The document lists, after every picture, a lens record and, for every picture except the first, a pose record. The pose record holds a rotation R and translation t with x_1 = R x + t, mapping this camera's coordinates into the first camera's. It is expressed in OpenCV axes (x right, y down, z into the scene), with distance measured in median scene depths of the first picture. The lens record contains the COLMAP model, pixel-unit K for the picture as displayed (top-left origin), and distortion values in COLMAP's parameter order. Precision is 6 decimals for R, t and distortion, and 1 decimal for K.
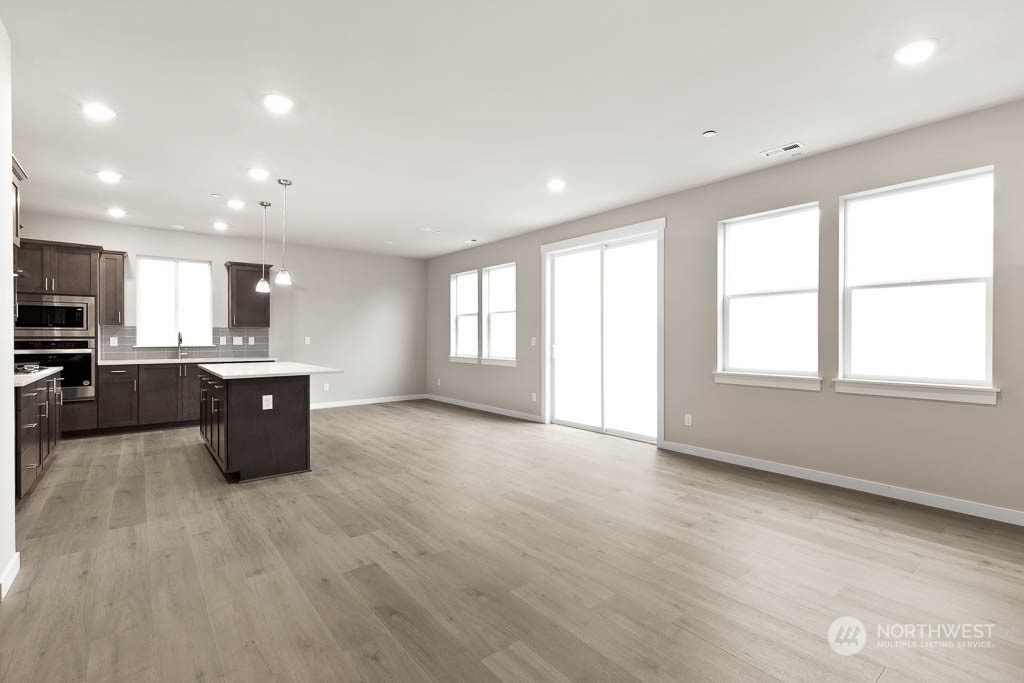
lens RADIAL K [[470.6, 0, 522.6], [0, 470.6, 339.1], [0, 0, 1]] dist [-0.025176, 0.010612]
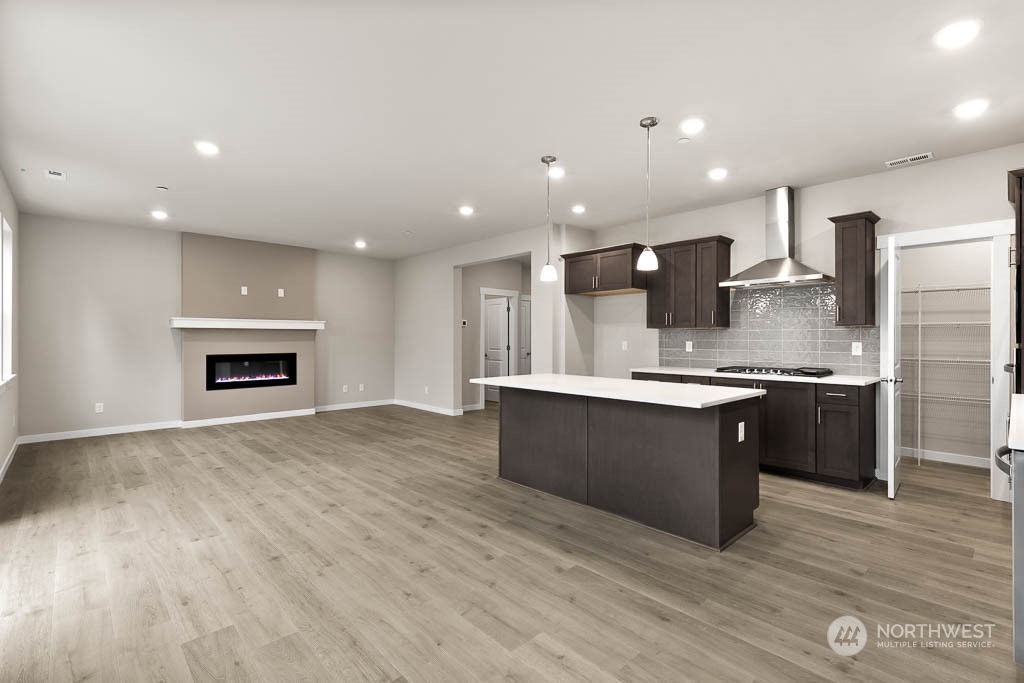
lens RADIAL K [[470.6, 0, 522.6], [0, 470.6, 339.1], [0, 0, 1]] dist [-0.025176, 0.010612]
pose [[-0.997415, 0.002288, -0.071818, -0.306710], [0.001642, 0.999958, 0.009047, -0.013659], [0.071835, 0.008906, -0.997377, 1.403122]]
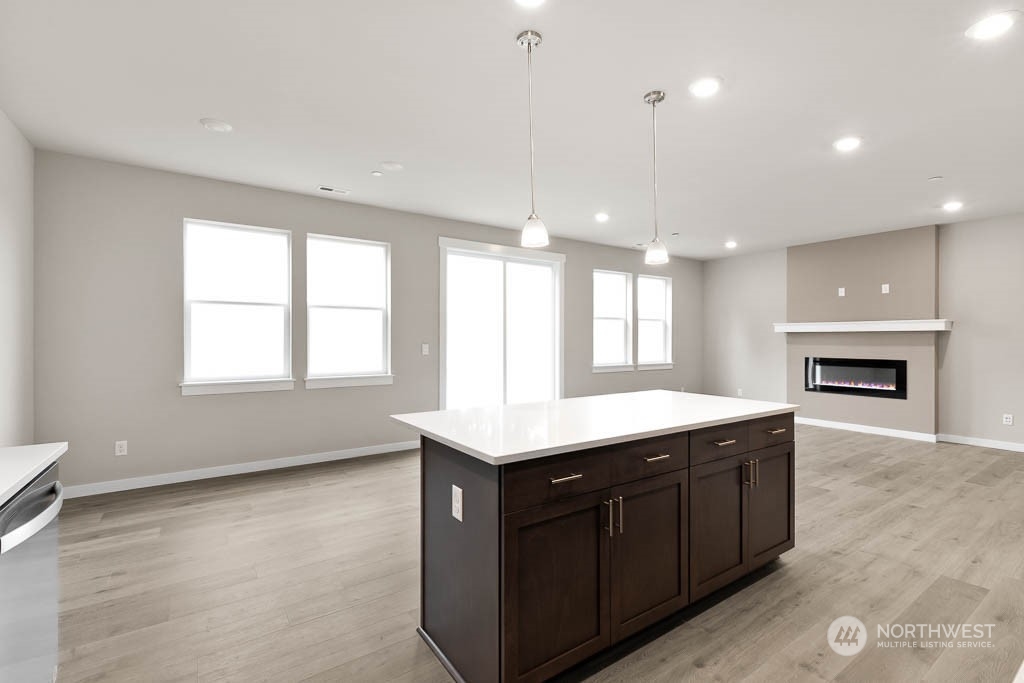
lens RADIAL K [[470.6, 0, 522.6], [0, 470.6, 339.1], [0, 0, 1]] dist [-0.025176, 0.010612]
pose [[0.077656, 0.000827, 0.996980, -0.865579], [0.002069, 0.999997, -0.000991, -0.013047], [-0.996978, 0.002140, 0.077654, 0.859237]]
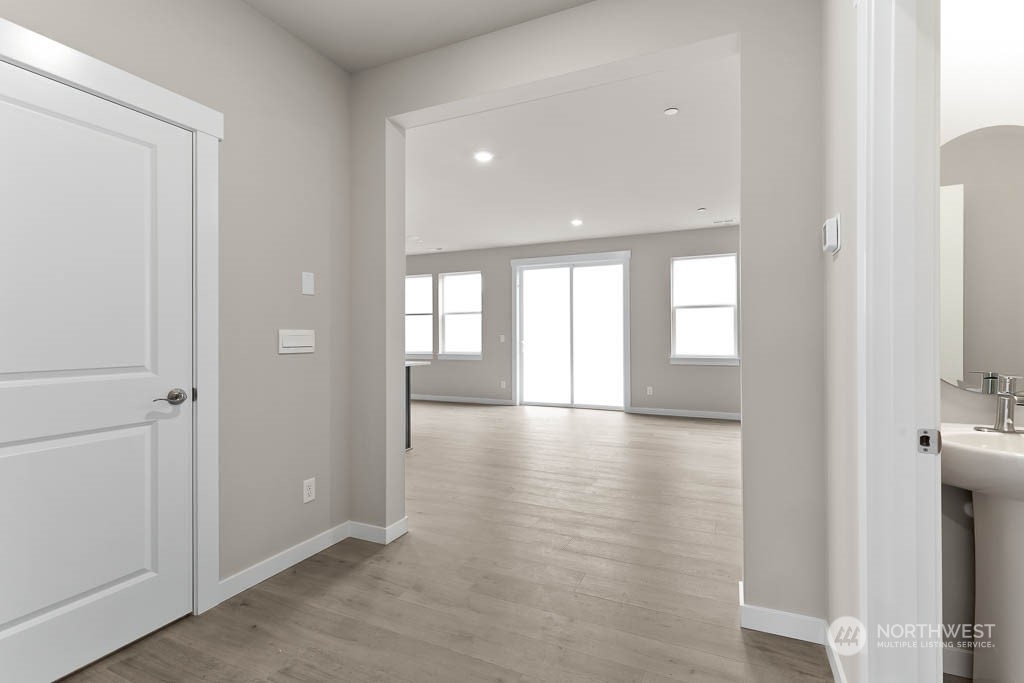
lens RADIAL K [[470.6, 0, 522.6], [0, 470.6, 339.1], [0, 0, 1]] dist [-0.025176, 0.010612]
pose [[0.901113, -0.000542, 0.433584, -0.505401], [0.002371, 0.999990, -0.003677, 0.012456], [-0.433578, 0.004342, 0.901106, -0.119346]]
